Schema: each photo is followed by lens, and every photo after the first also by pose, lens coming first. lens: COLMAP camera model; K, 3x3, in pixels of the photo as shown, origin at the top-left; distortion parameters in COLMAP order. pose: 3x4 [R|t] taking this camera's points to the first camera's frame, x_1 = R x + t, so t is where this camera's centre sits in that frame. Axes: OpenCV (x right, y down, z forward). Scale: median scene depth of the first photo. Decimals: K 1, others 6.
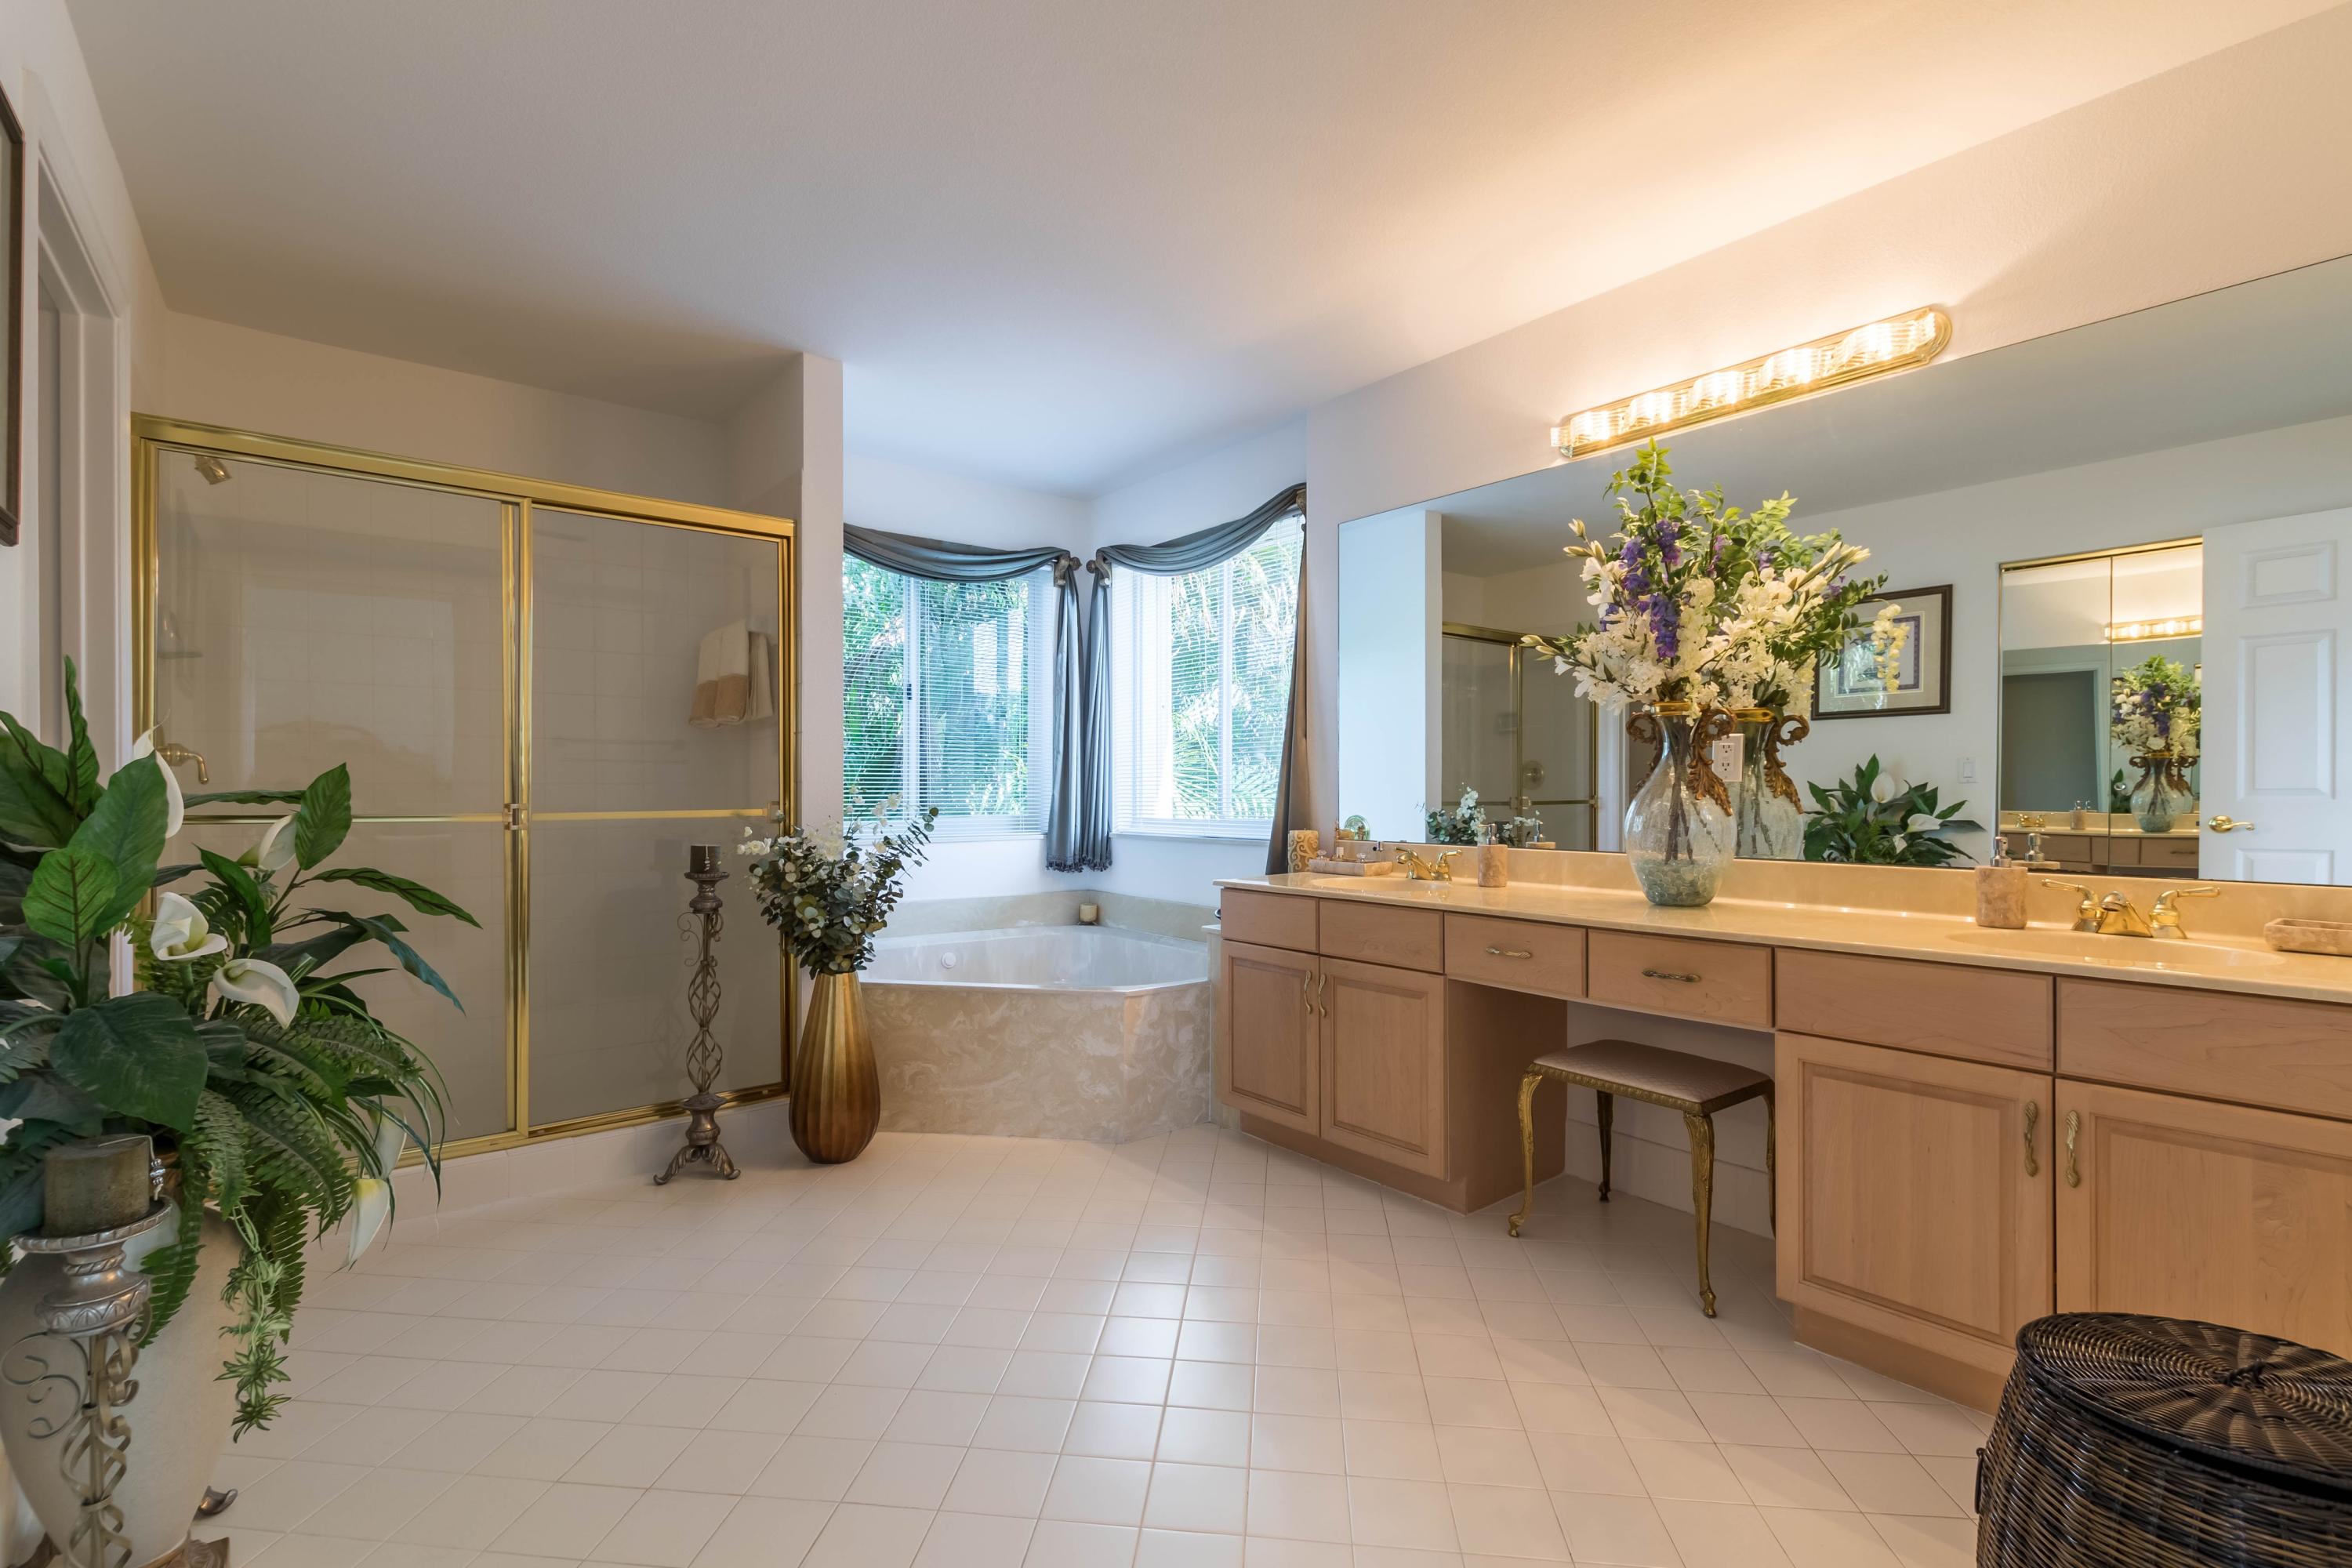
lens RADIAL K [[1081.7, 0, 1185.8], [0, 1081.7, 791.3], [0, 0, 1]] dist [0.007198, -0.004171]
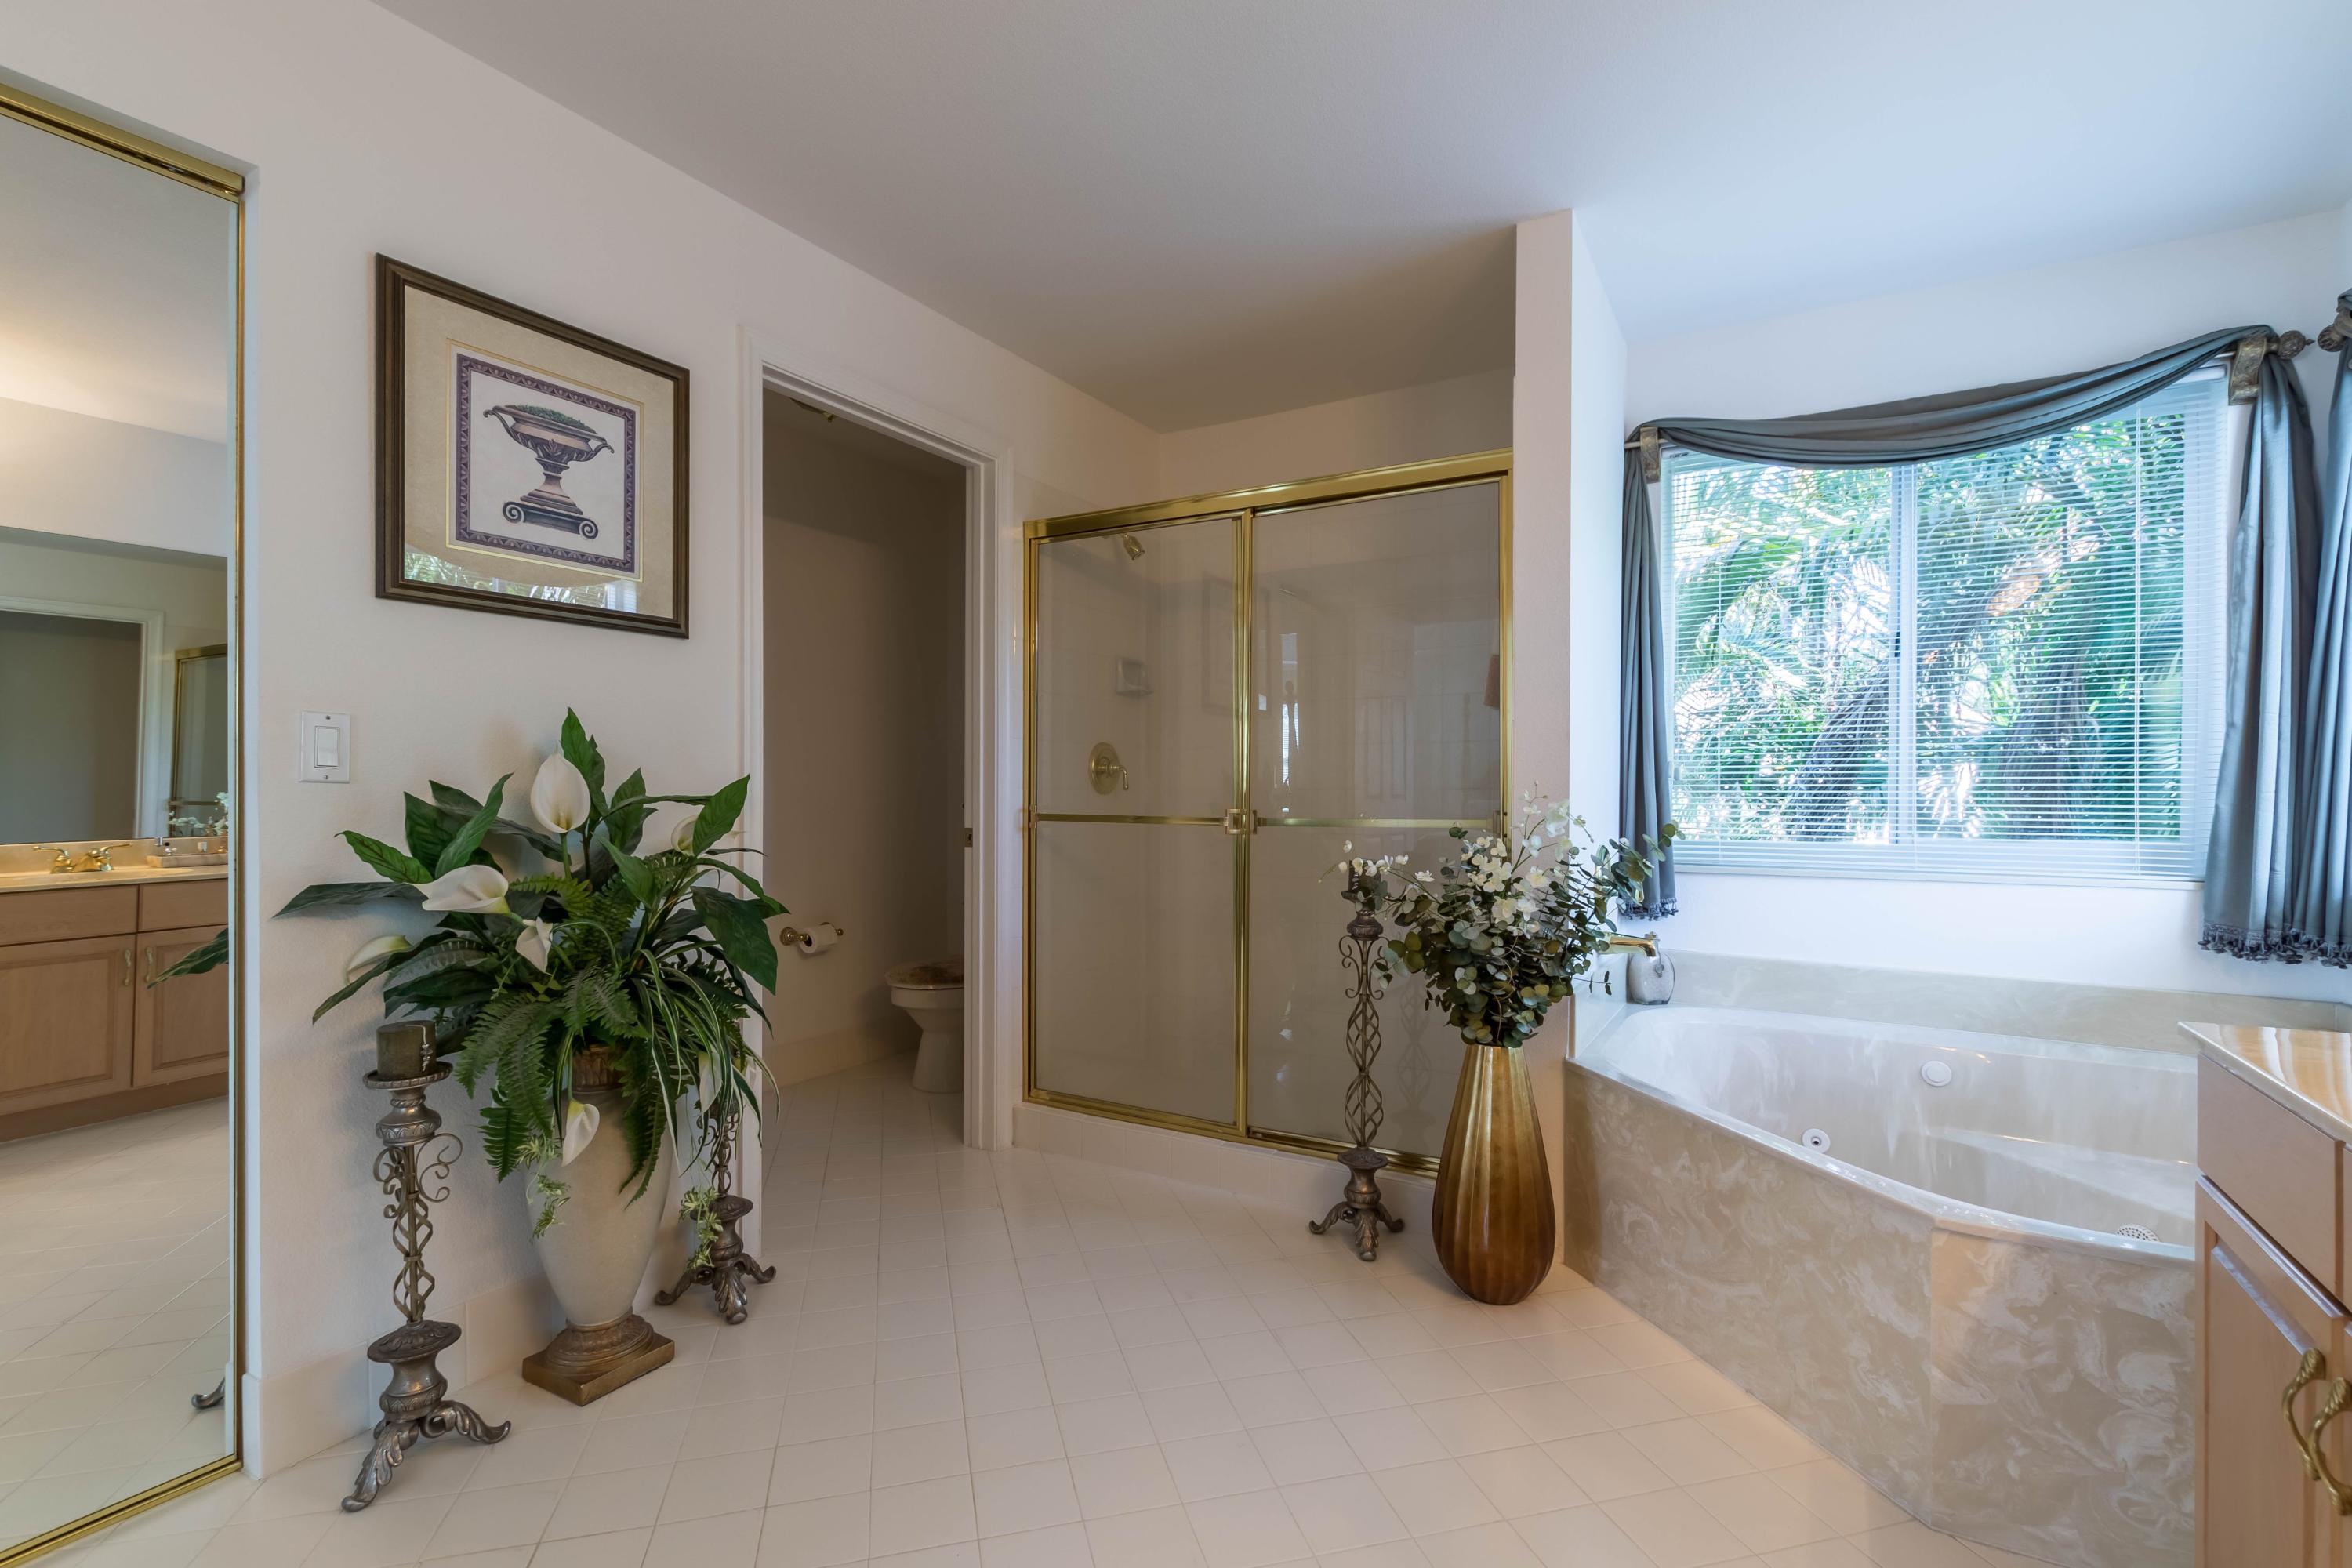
lens RADIAL K [[1081.7, 0, 1175.6], [0, 1081.7, 786.3], [0, 0, 1]] dist [0.007198, -0.004171]
pose [[0.344053, -0.004824, -0.938938, 0.278399], [-0.002007, 0.999981, -0.005873, -0.003164], [0.938948, 0.003905, 0.344037, 0.504112]]
